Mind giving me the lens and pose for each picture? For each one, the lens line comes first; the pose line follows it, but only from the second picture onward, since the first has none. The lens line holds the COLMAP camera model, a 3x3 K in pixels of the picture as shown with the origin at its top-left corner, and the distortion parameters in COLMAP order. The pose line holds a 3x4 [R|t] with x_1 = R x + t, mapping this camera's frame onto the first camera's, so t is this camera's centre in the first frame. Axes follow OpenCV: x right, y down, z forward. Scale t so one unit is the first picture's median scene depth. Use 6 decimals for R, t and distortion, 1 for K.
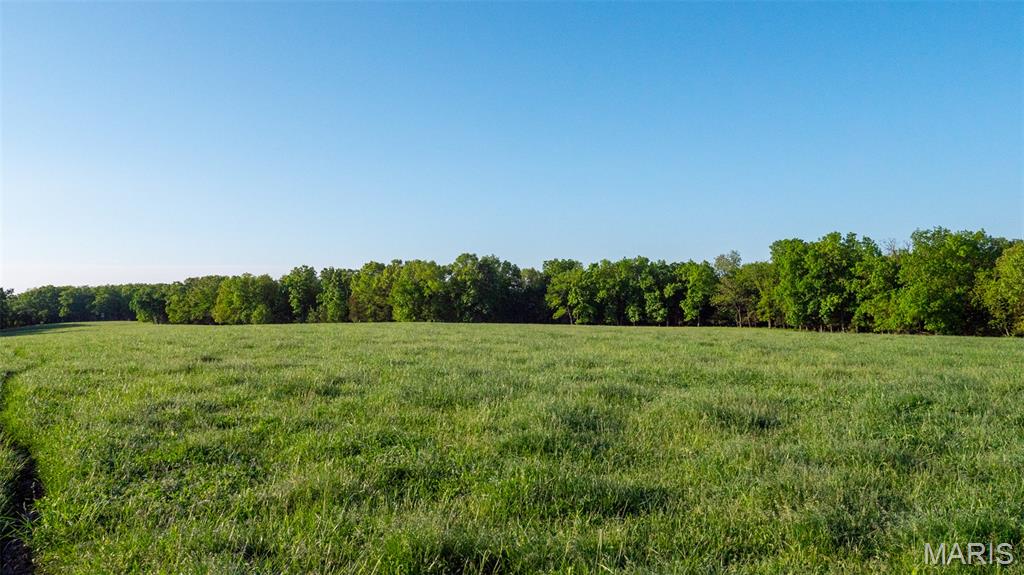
lens RADIAL K [[736.5, 0, 515.6], [0, 736.5, 289.2], [0, 0, 1]] dist [-0.026264, 0.009998]
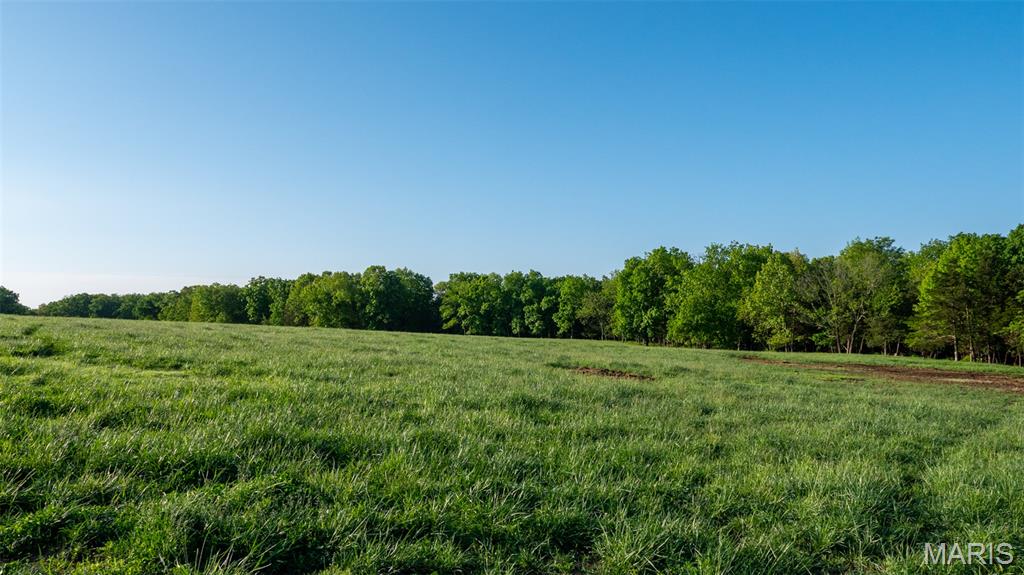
lens RADIAL K [[736.5, 0, 515.6], [0, 736.5, 289.2], [0, 0, 1]] dist [-0.026264, 0.009998]
pose [[0.994757, 0.017224, -0.100809, 0.275637], [-0.019833, 0.999492, -0.024941, 0.008507], [0.100328, 0.026809, 0.994593, -0.029032]]
